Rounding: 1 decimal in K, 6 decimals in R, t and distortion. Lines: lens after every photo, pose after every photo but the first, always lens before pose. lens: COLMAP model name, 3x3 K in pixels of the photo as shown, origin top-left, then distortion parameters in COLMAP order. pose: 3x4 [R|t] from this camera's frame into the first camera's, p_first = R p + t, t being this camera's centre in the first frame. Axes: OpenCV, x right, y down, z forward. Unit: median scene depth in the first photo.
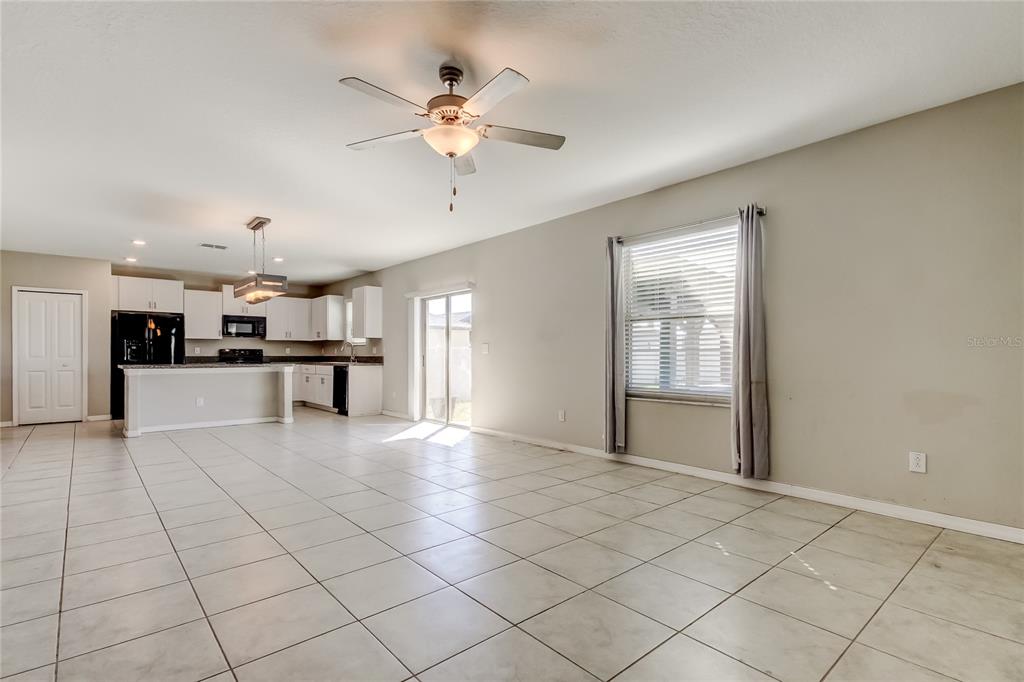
lens RADIAL K [[487.5, 0, 522.0], [0, 487.5, 356.1], [0, 0, 1]] dist [0.009771, 0.000005]
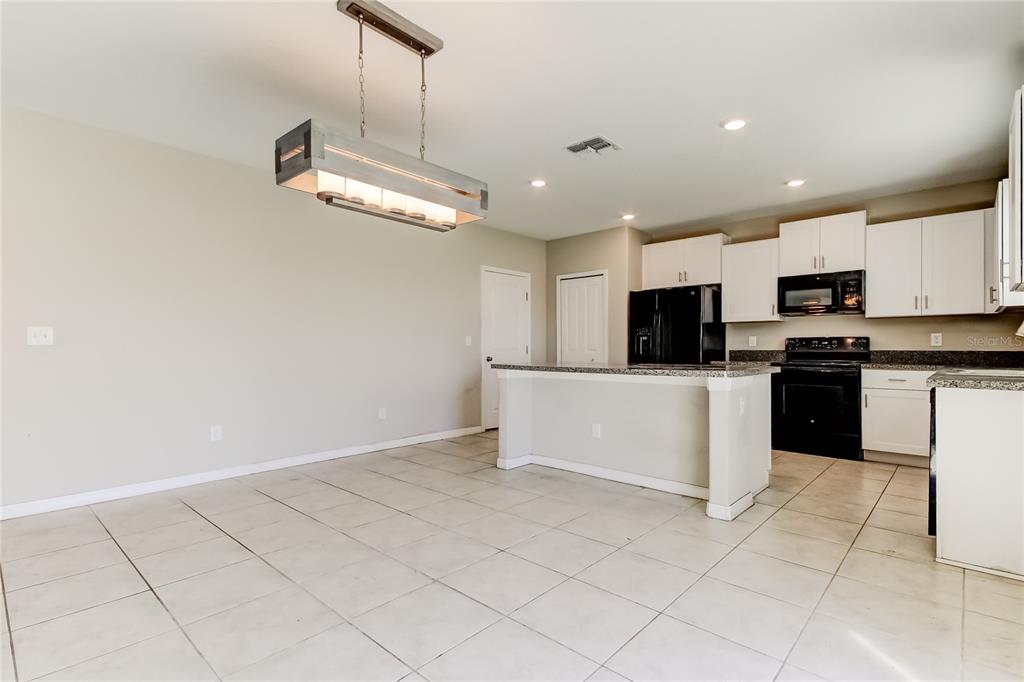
lens RADIAL K [[495.6, 0, 510.7], [0, 495.6, 345.4], [0, 0, 1]] dist [0.001443, 0.016607]
pose [[0.107617, -0.002243, -0.994190, -0.076616], [-0.002981, 0.999992, -0.002579, -0.003128], [0.994188, 0.003241, 0.107610, 0.680459]]
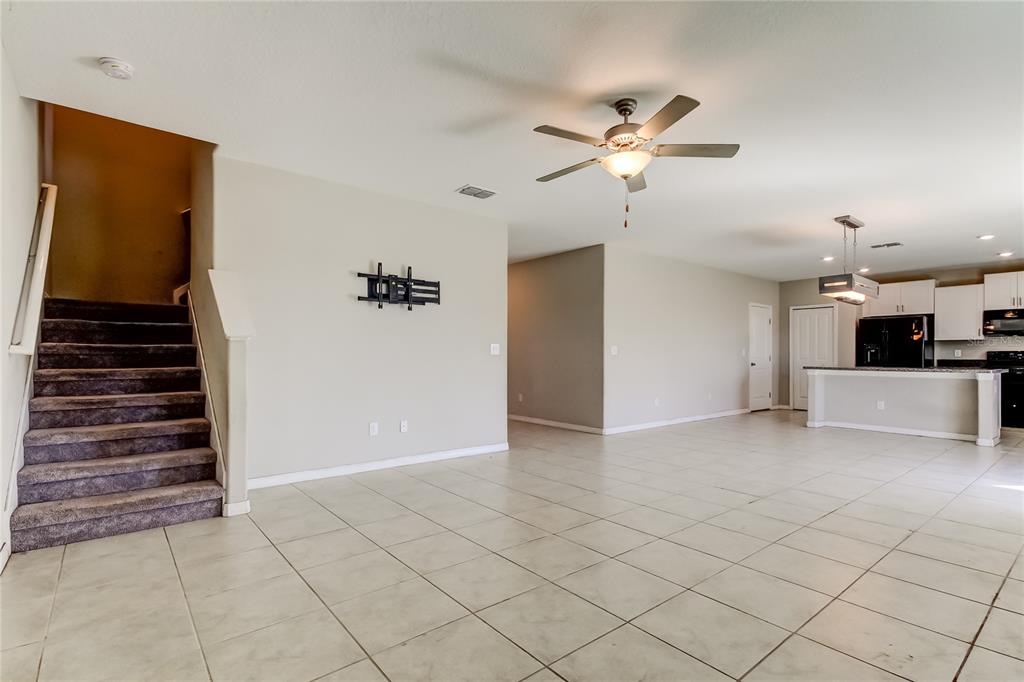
lens RADIAL K [[488.6, 0, 510.8], [0, 488.6, 348.7], [0, 0, 1]] dist [0.019526, -0.000092]
pose [[-0.039944, -0.013117, -0.999116, 0.298549], [-0.008174, 0.999885, -0.012800, -0.001192], [0.999168, 0.007655, -0.040046, 0.239348]]
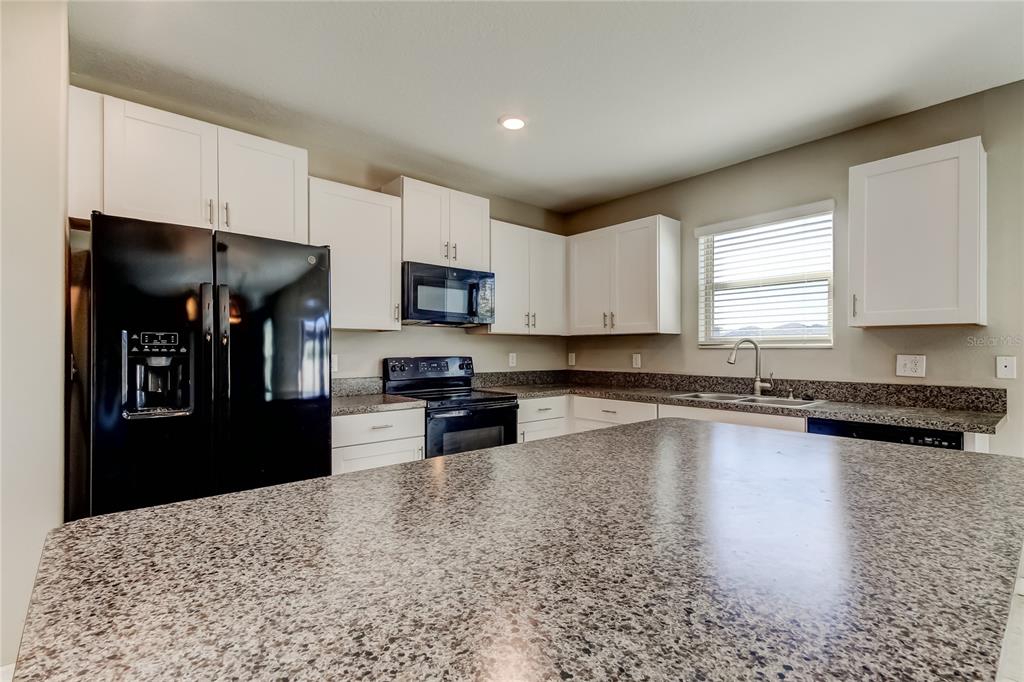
lens RADIAL K [[472.9, 0, 519.3], [0, 472.9, 354.3], [0, 0, 1]] dist [0.015614, -0.000115]
pose [[0.999997, 0.002291, 0.000038, -0.570833], [-0.002292, 0.999991, 0.003579, -0.020051], [-0.000030, -0.003579, 0.999994, 0.710660]]
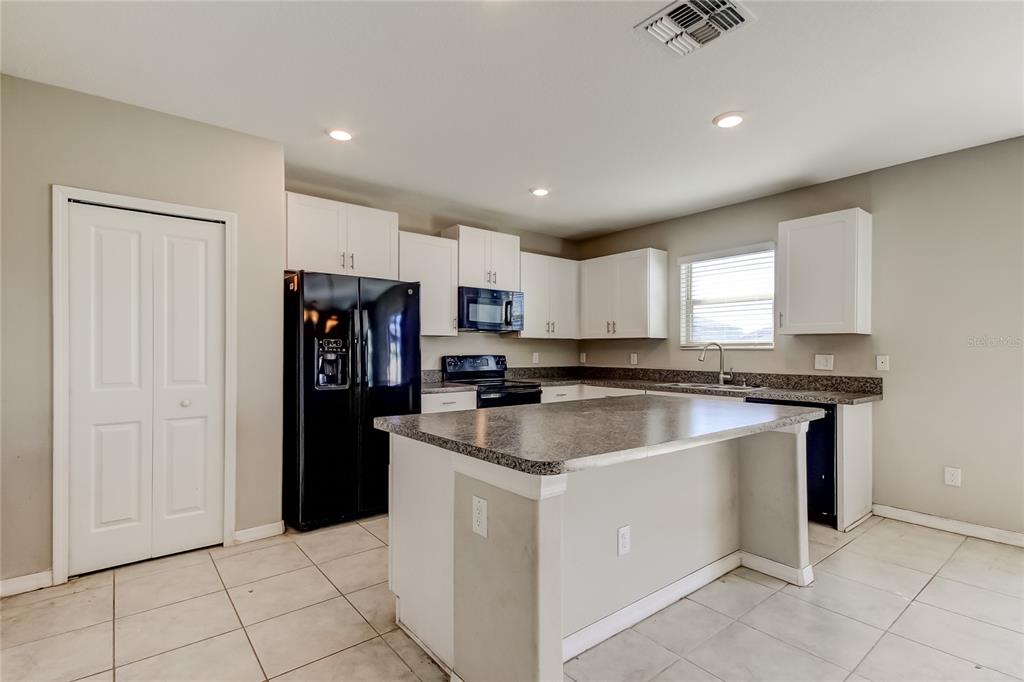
lens RADIAL K [[478.8, 0, 507.7], [0, 478.8, 356.8], [0, 0, 1]] dist [0.015032, -0.000200]
pose [[0.998554, 0.005013, -0.053515, -0.581276], [-0.004602, 0.999959, 0.007791, -0.018947], [0.053552, -0.007534, 0.998537, 0.564347]]
